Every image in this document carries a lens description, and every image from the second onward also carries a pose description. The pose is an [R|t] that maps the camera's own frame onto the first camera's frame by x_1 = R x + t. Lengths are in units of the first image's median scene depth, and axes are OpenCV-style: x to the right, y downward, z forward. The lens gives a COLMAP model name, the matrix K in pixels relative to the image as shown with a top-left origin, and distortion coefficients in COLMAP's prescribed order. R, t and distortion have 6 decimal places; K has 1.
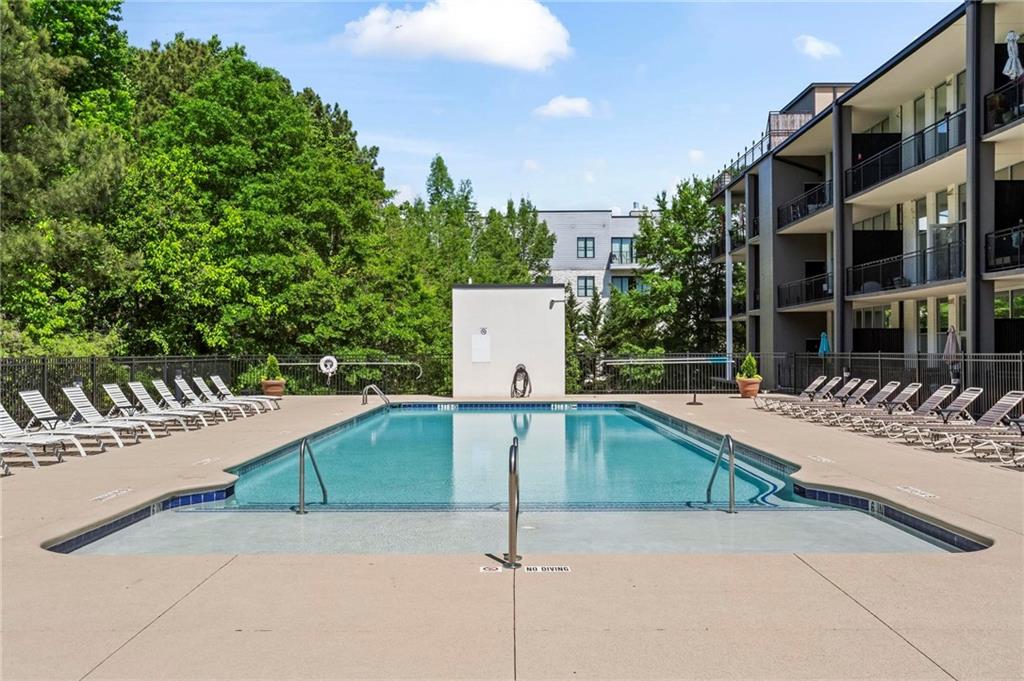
lens RADIAL K [[992.4, 0, 509.1], [0, 992.4, 343.6], [0, 0, 1]] dist [0.019199, 0.000000]
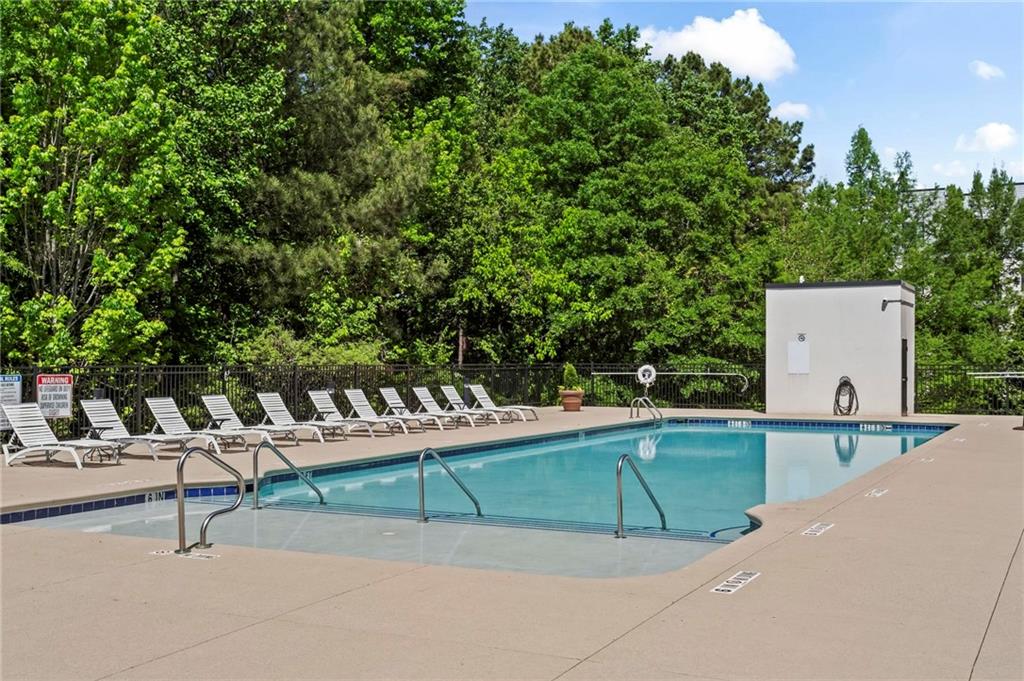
lens RADIAL K [[1141.4, 0, 500.0], [0, 1141.4, 363.9], [0, 0, 1]] dist [0.002345, 0.000000]
pose [[0.896569, 0.005321, -0.442873, 0.149471], [0.000078, 0.999926, 0.012172, -0.001578], [0.442905, -0.010948, 0.896502, -0.004207]]
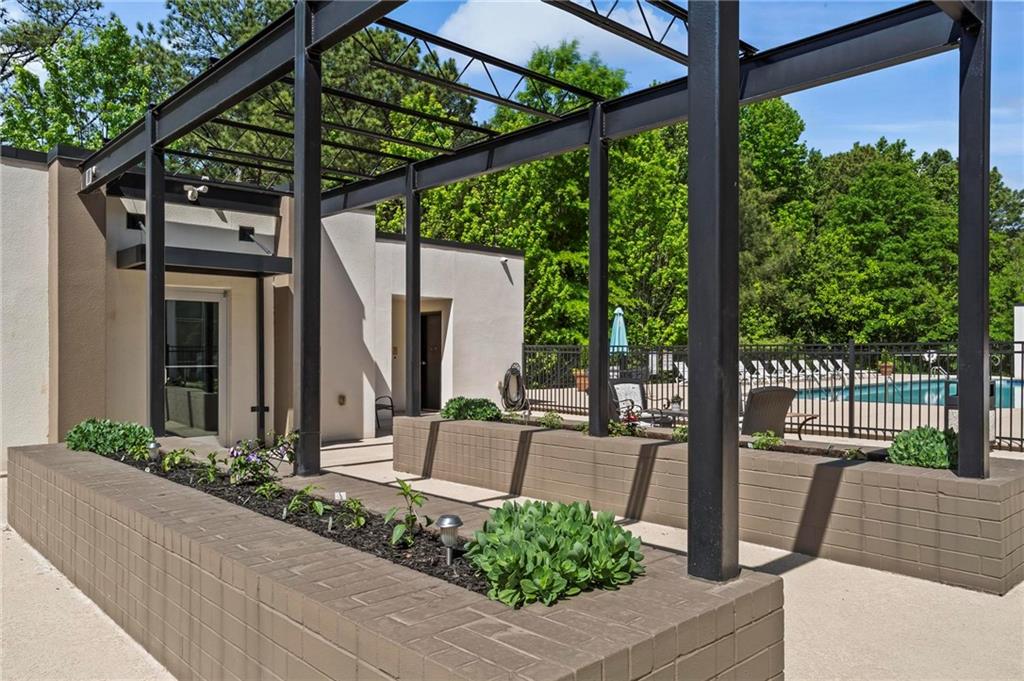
lens RADIAL K [[729.4, 0, 501.6], [0, 729.4, 337.5], [0, 0, 1]] dist [0.008338, 0.007396]
pose [[0.686644, -0.003946, -0.726983, 0.184748], [-0.001316, 0.999977, -0.006670, -0.000197], [0.726993, 0.005537, 0.686623, -0.287607]]
